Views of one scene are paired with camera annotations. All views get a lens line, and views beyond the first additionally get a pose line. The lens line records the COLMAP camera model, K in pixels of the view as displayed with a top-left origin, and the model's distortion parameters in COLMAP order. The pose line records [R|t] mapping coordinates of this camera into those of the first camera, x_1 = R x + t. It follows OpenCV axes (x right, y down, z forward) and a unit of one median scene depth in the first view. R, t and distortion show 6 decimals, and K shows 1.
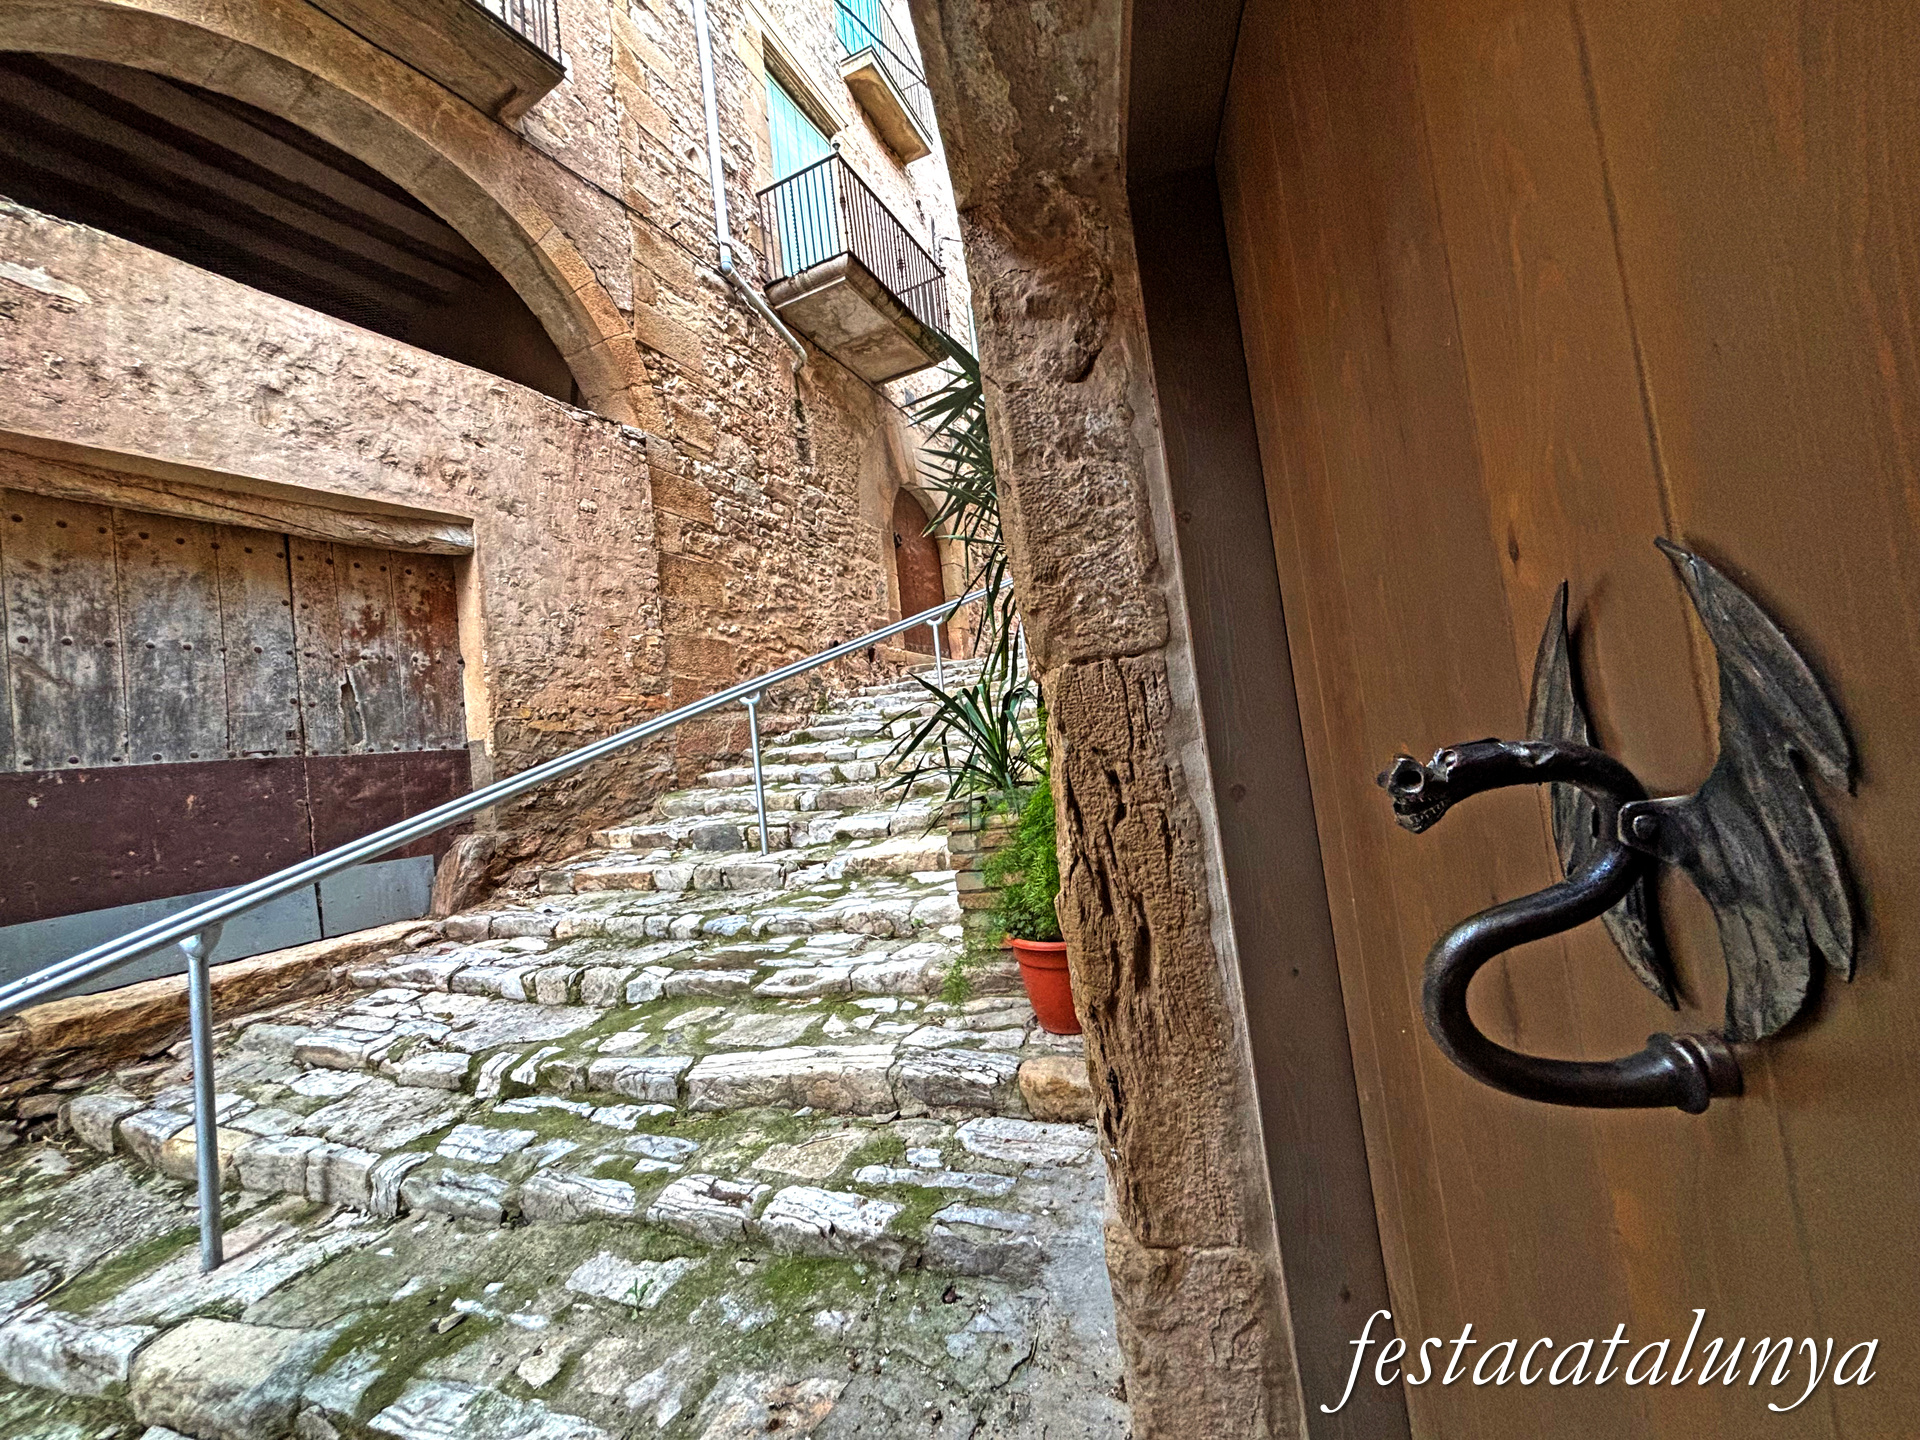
lens RADIAL K [[763.5, 0, 961.8], [0, 763.5, 730.0], [0, 0, 1]] dist [-0.000714, 0.000019]
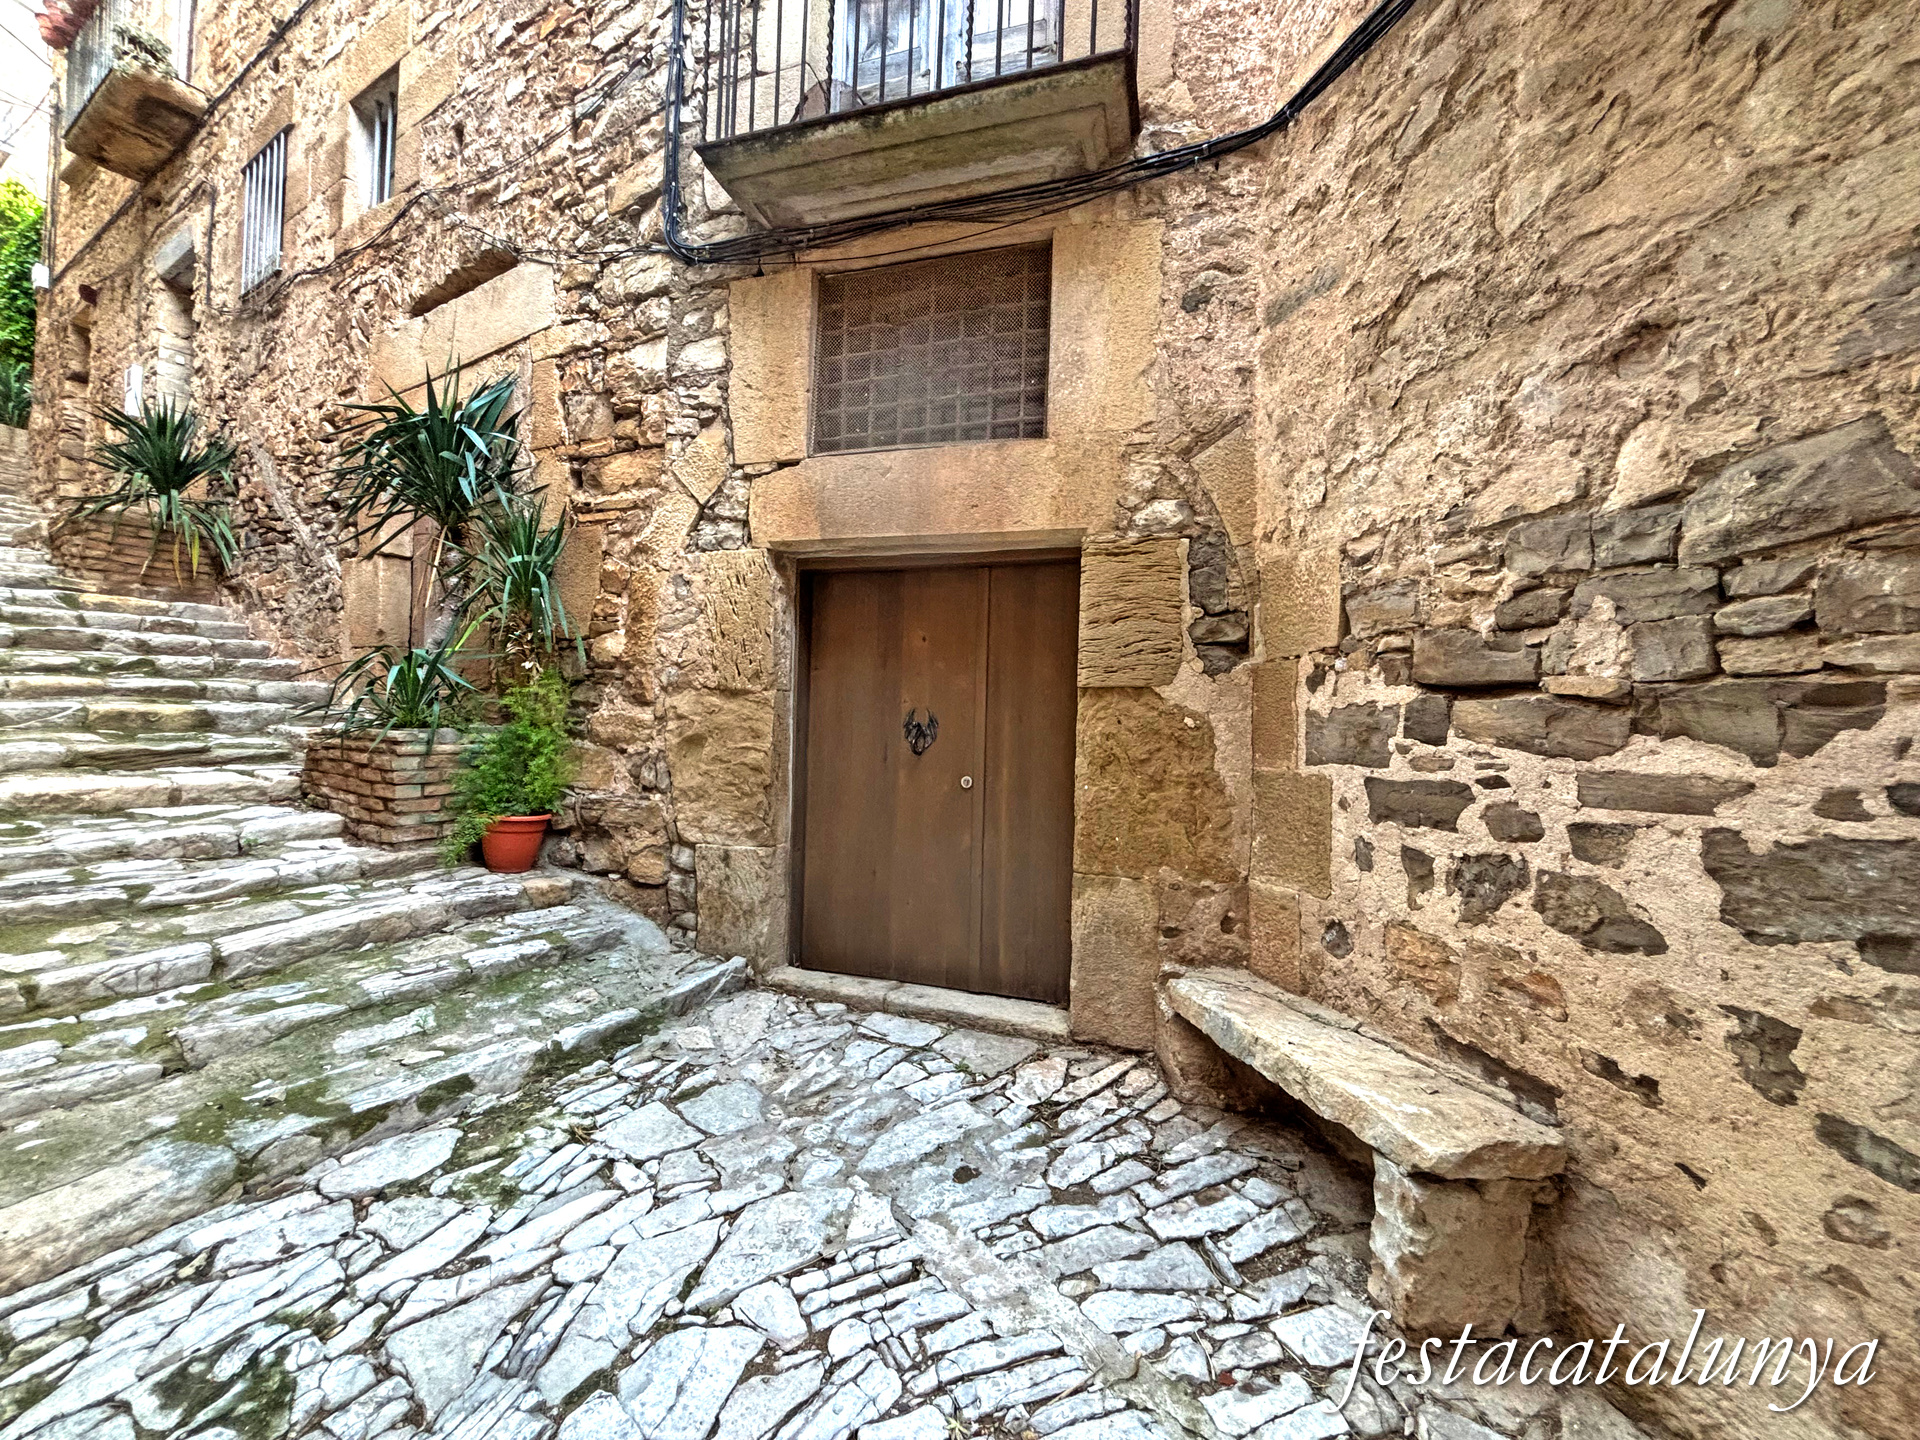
lens RADIAL K [[763.5, 0, 960.3], [0, 763.5, 721.1], [0, 0, 1]] dist [-0.000714, 0.000019]
pose [[0.129865, 0.122760, 0.983903, -1.624146], [-0.085598, 0.989990, -0.112222, 0.195809], [-0.987830, -0.069647, 0.139073, -0.196781]]
